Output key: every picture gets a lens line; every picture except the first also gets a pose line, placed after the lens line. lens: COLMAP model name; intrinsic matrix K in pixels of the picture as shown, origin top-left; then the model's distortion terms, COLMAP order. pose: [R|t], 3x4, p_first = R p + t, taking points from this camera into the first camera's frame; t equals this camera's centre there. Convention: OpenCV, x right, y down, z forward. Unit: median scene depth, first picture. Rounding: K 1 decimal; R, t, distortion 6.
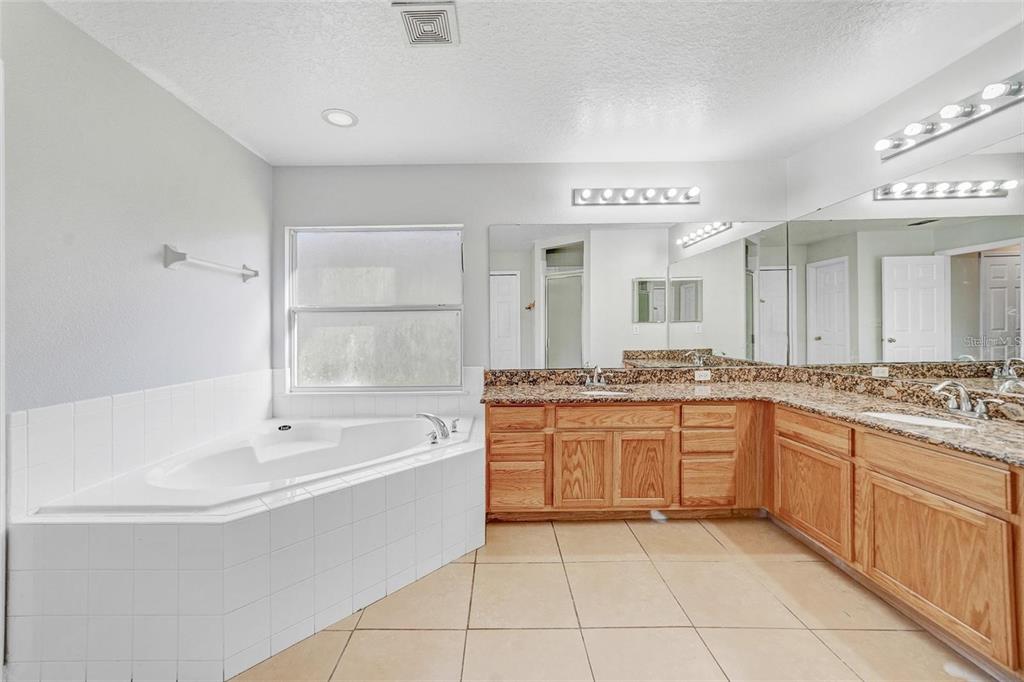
lens RADIAL K [[401.7, 0, 497.4], [0, 401.7, 331.1], [0, 0, 1]] dist [0.001977, 0.000612]
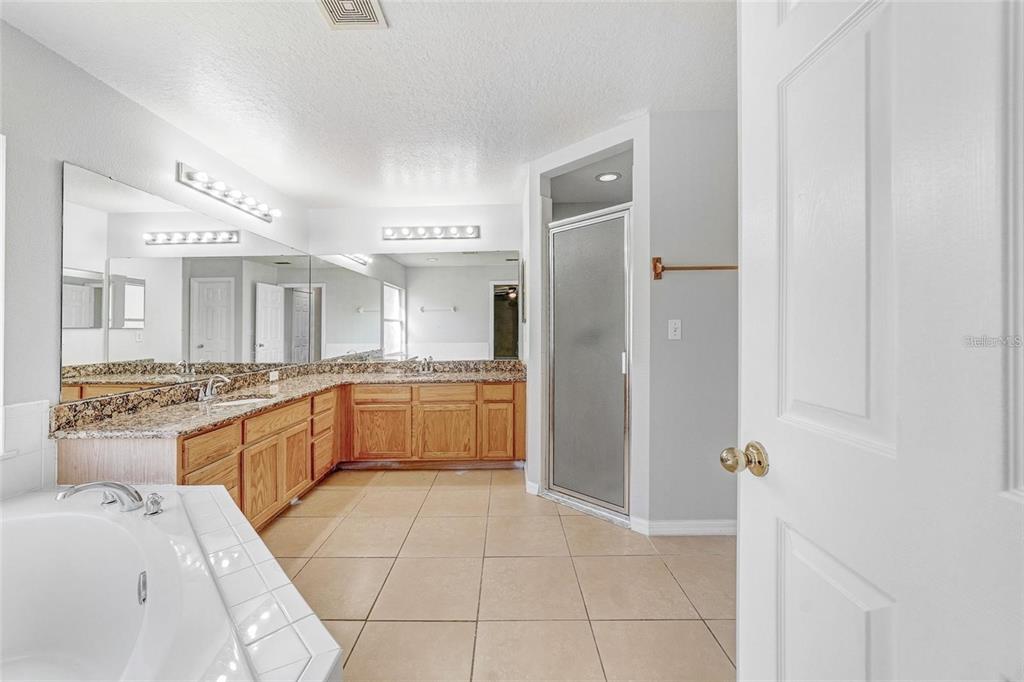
lens RADIAL K [[401.7, 0, 497.4], [0, 401.7, 331.1], [0, 0, 1]] dist [0.001977, 0.000612]
pose [[0.002102, 0.014227, 0.999897, -0.752479], [0.013571, 0.999806, -0.014254, 0.010212], [-0.999906, 0.013599, 0.001908, 0.434238]]
